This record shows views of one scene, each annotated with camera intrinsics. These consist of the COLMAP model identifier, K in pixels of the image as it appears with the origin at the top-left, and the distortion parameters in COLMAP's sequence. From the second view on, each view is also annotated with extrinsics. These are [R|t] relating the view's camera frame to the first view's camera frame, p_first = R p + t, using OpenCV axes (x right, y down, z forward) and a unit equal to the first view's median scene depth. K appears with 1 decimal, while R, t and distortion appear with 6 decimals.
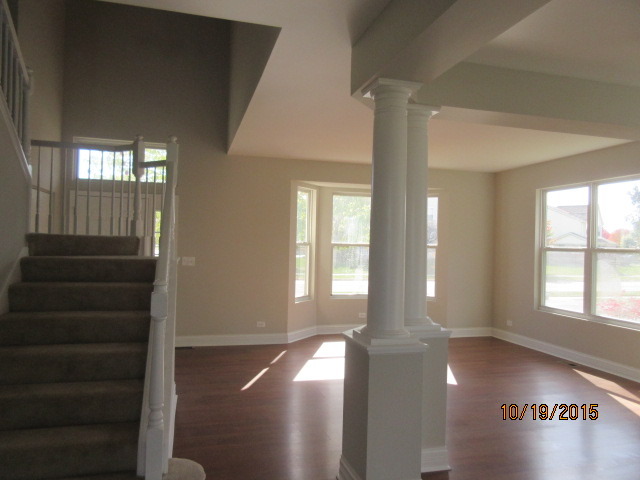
lens RADIAL K [[478.7, 0, 320.0], [0, 478.7, 240.0], [0, 0, 1]] dist [-0.001564, 0.004523]
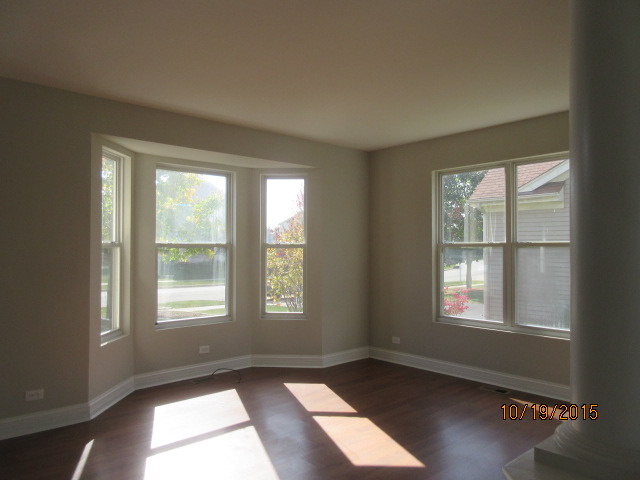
lens RADIAL K [[478.7, 0, 320.0], [0, 478.7, 240.0], [0, 0, 1]] dist [-0.001564, 0.004523]
pose [[0.888427, -0.011832, 0.458866, -0.079787], [0.013407, 0.999910, -0.000177, 0.006414], [-0.458823, 0.006309, 0.888505, 0.356455]]
